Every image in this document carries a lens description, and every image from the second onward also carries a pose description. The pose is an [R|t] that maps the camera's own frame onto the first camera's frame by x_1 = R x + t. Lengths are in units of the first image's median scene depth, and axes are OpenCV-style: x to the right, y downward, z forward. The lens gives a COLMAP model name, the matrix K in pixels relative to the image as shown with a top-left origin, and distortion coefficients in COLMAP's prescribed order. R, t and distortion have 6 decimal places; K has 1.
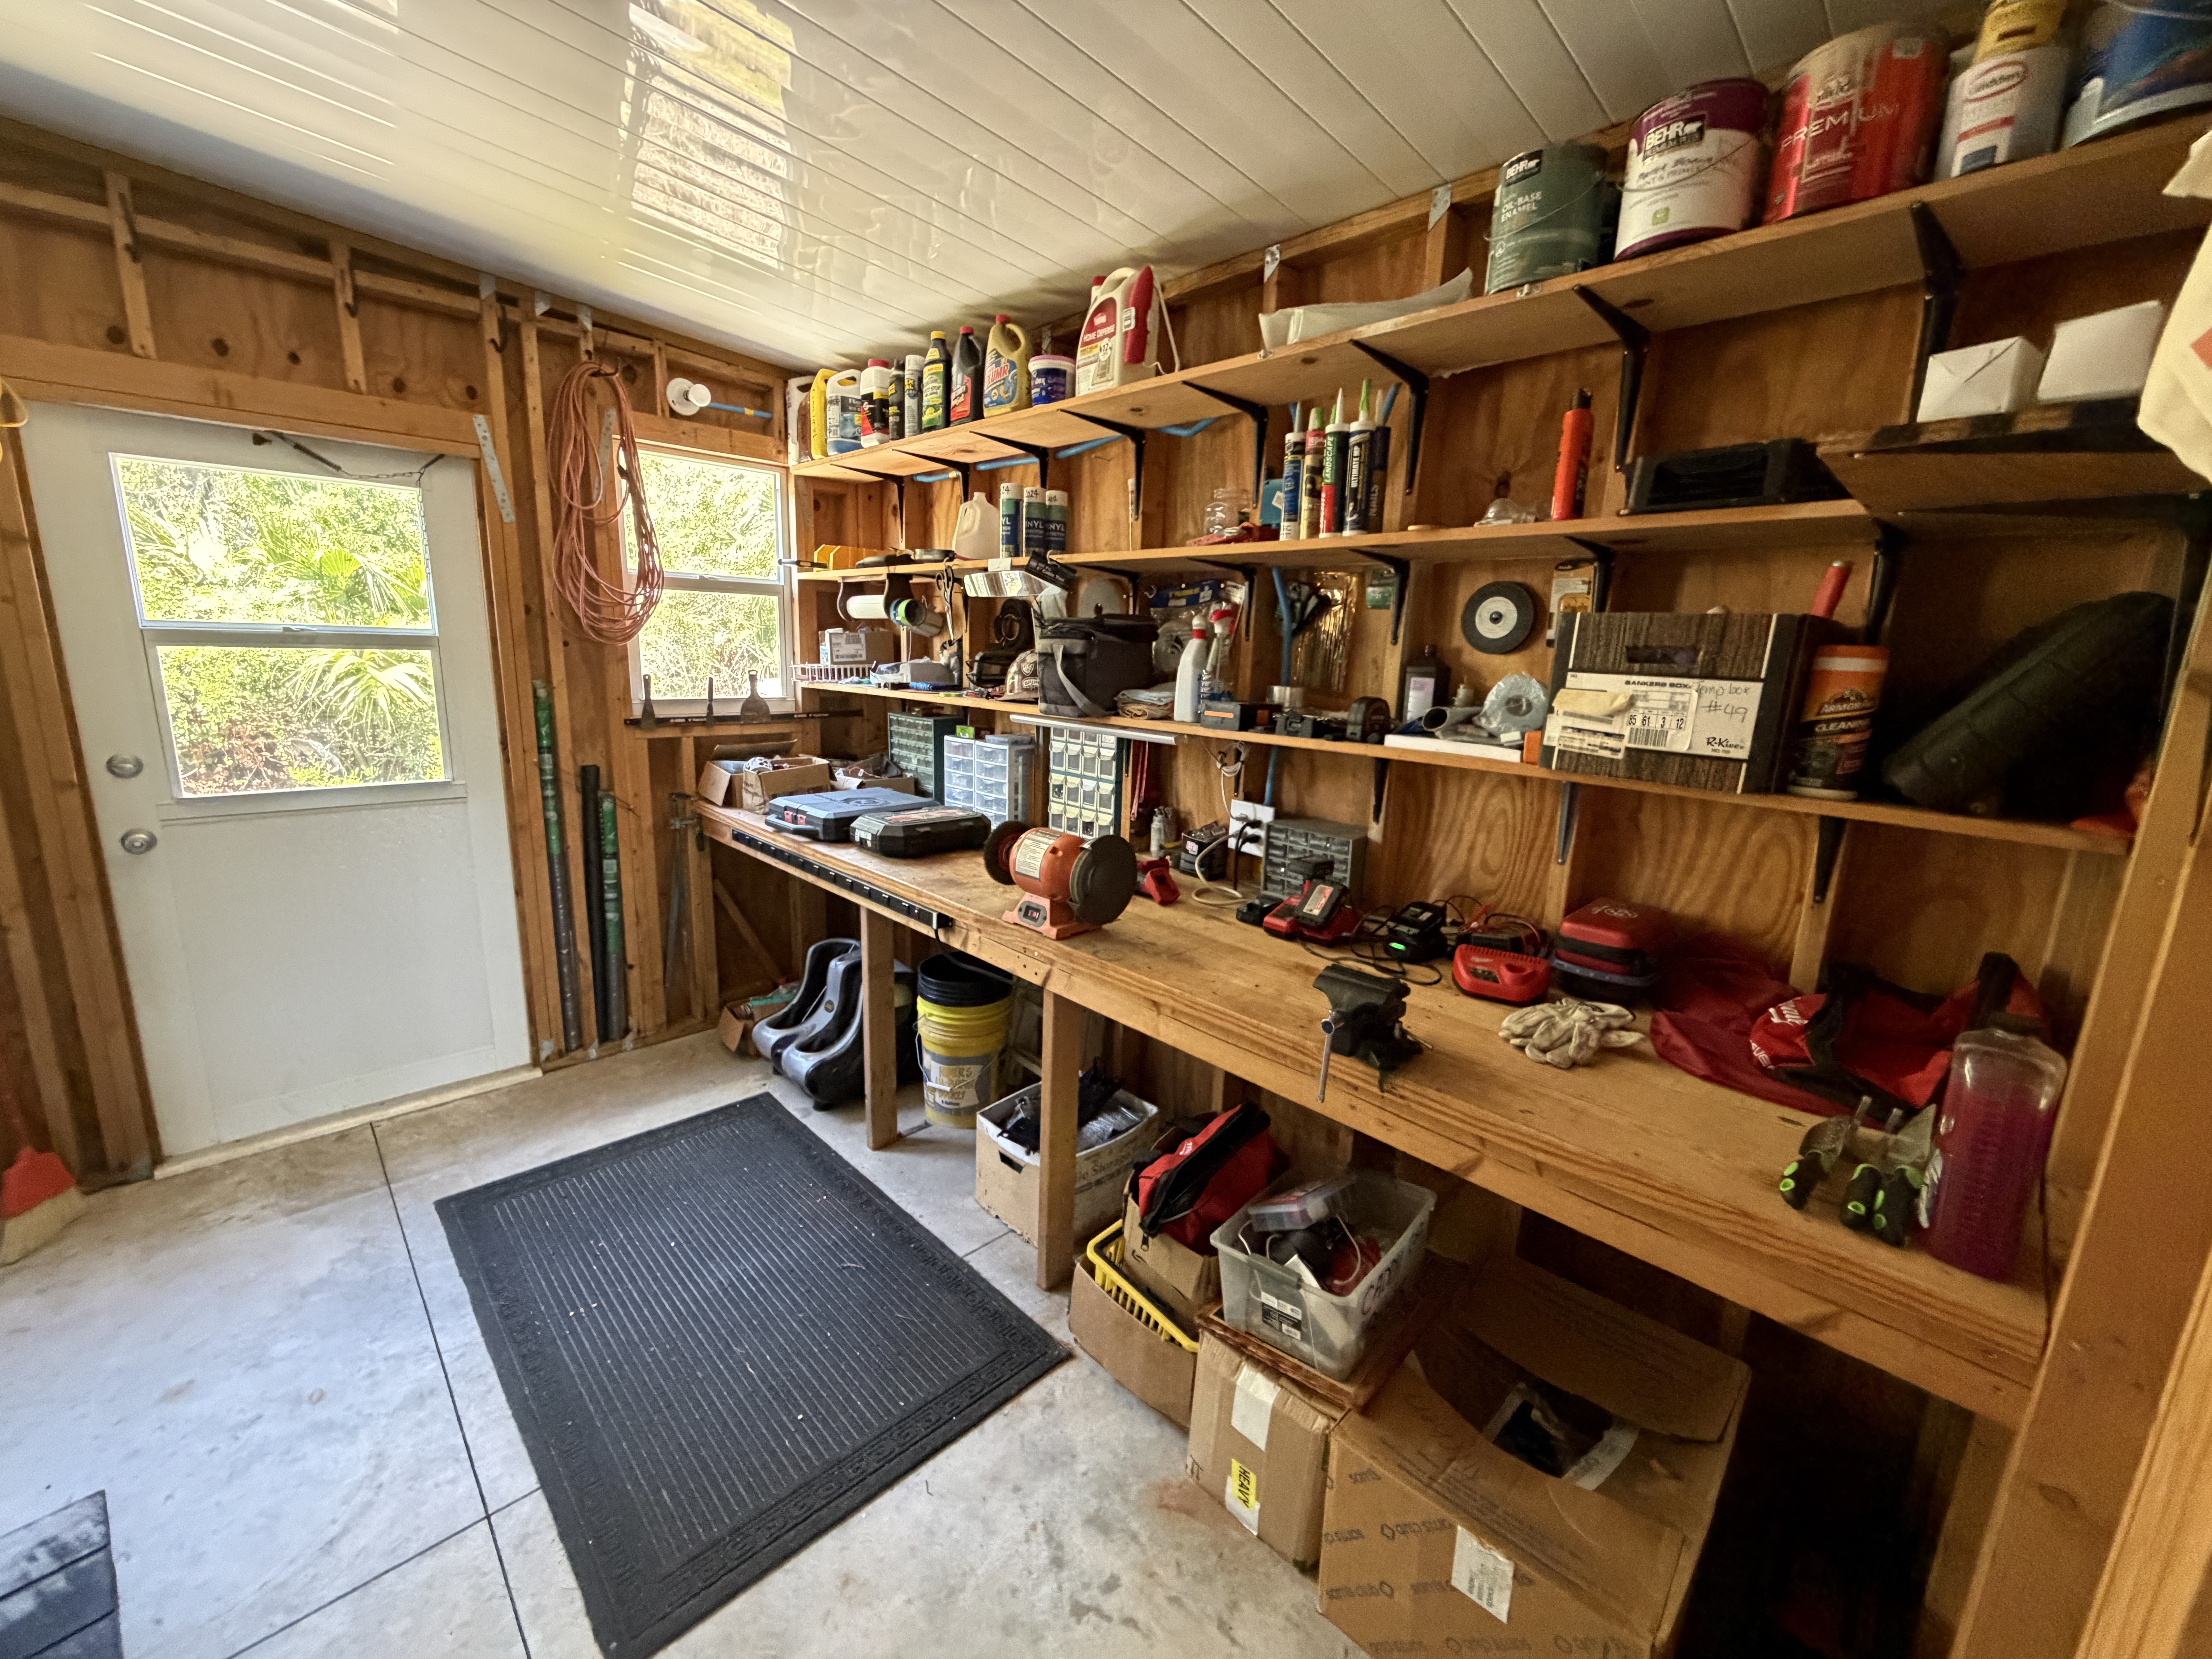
lens RADIAL K [[886.0, 0, 1101.0], [0, 886.0, 831.5], [0, 0, 1]] dist [0.000615, -0.000218]
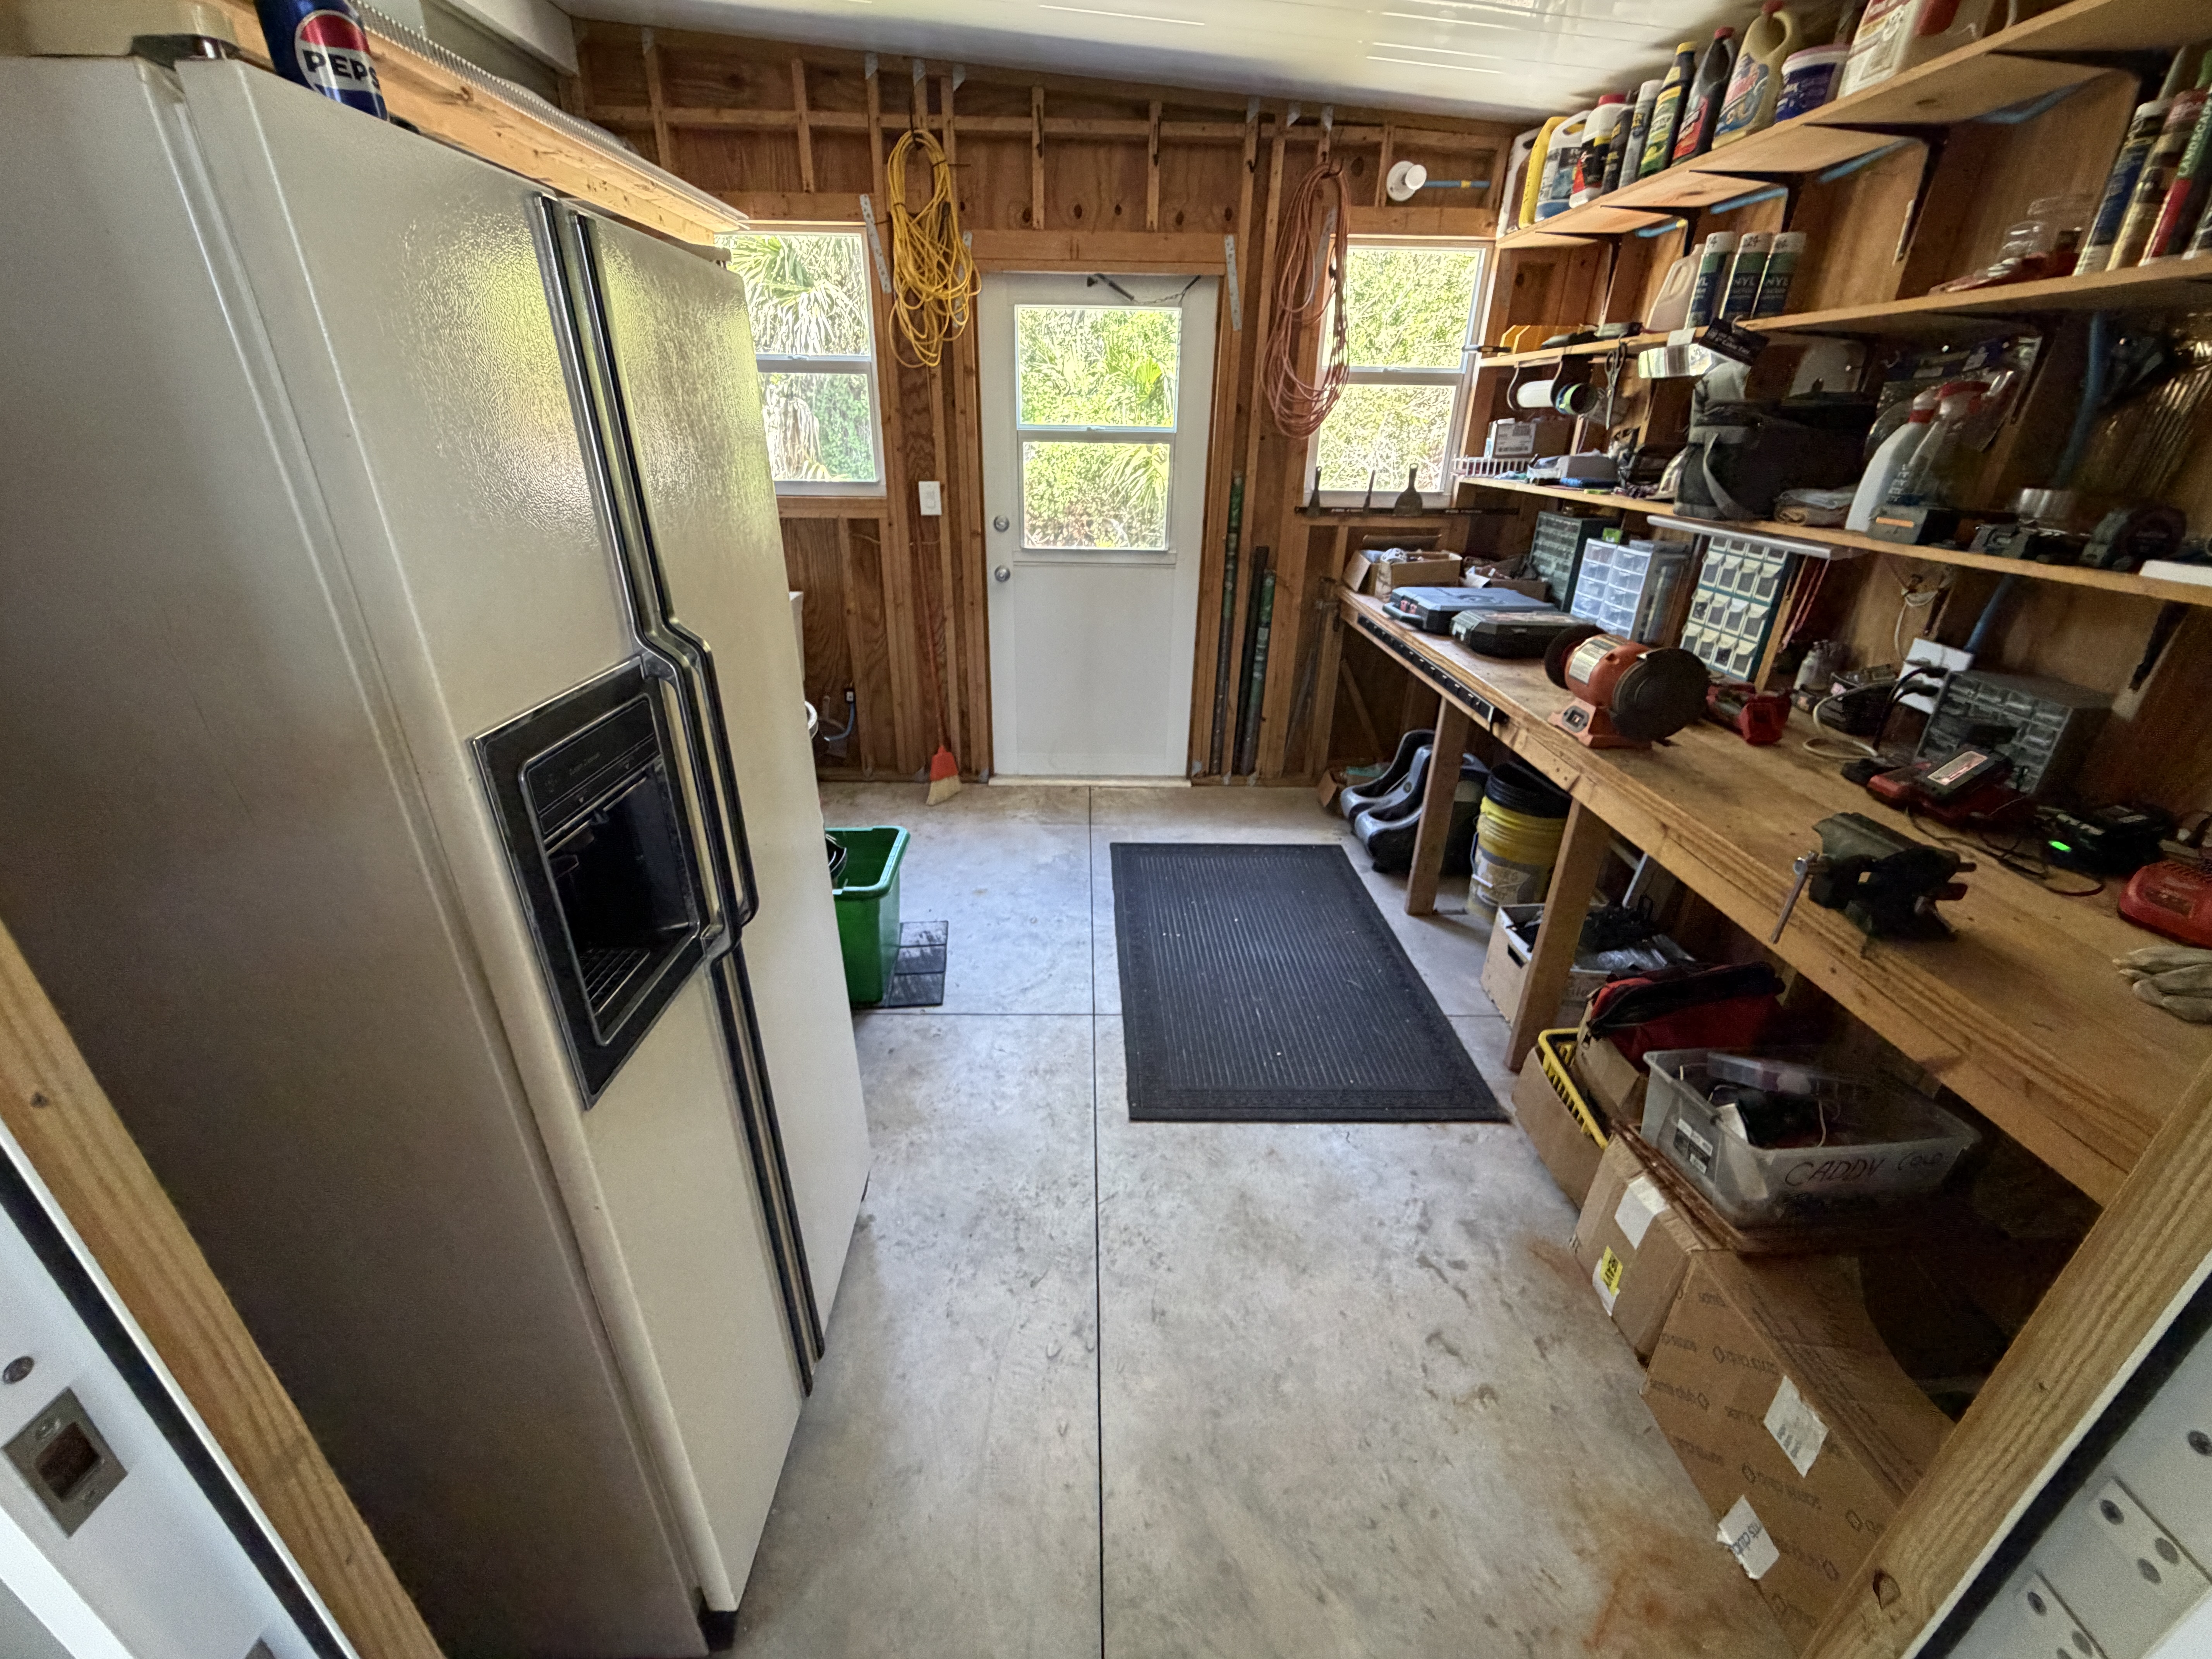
lens RADIAL K [[886.0, 0, 1104.0], [0, 886.0, 831.0], [0, 0, 1]] dist [0.000615, -0.000218]
pose [[0.733521, 0.267243, -0.624922, 0.158056], [-0.131880, 0.957943, 0.254859, 0.023259], [0.666749, -0.104530, 0.737915, -0.095647]]
